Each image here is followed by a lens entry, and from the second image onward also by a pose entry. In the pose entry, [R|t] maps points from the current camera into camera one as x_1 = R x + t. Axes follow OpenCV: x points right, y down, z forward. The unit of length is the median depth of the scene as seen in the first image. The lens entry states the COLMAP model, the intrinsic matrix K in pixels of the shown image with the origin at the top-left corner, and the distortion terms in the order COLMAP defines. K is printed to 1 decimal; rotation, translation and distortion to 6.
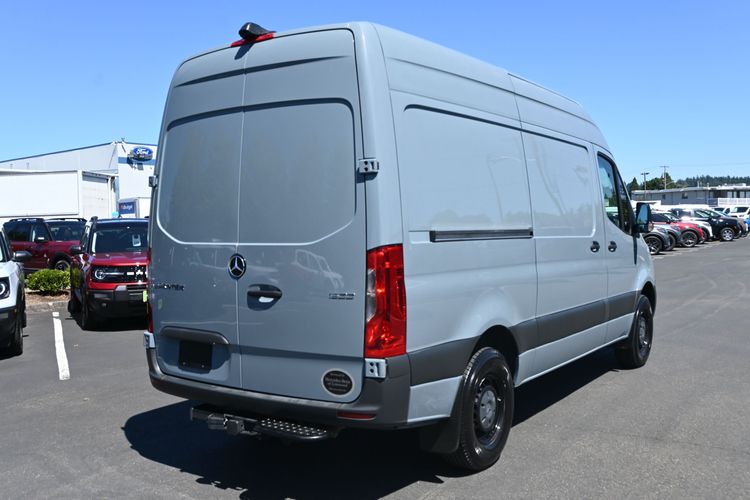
lens RADIAL K [[746.8, 0, 424.5], [0, 746.8, 234.8], [0, 0, 1]] dist [-0.002127, 0.000375]
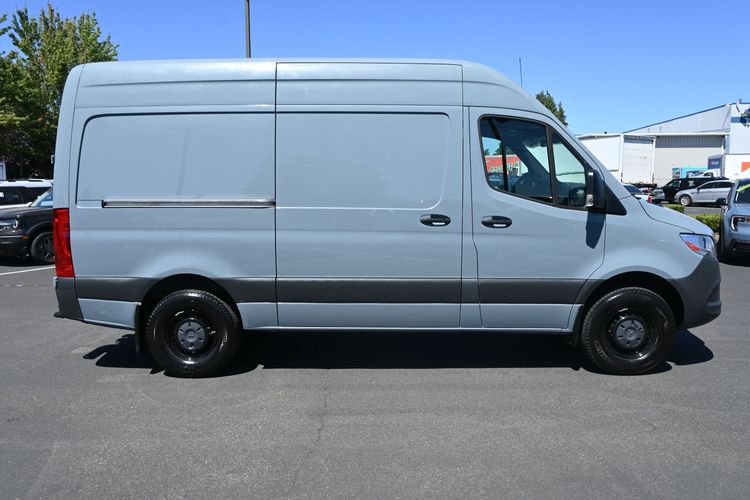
lens RADIAL K [[589.1, 0, 334.4], [0, 589.1, 251.5], [0, 0, 1]] dist [-0.014526, -0.004676]
pose [[0.516254, 0.112627, -0.848997, 0.775473], [-0.015437, 0.992378, 0.122261, -0.033163], [0.856296, -0.050011, 0.514058, 0.491934]]
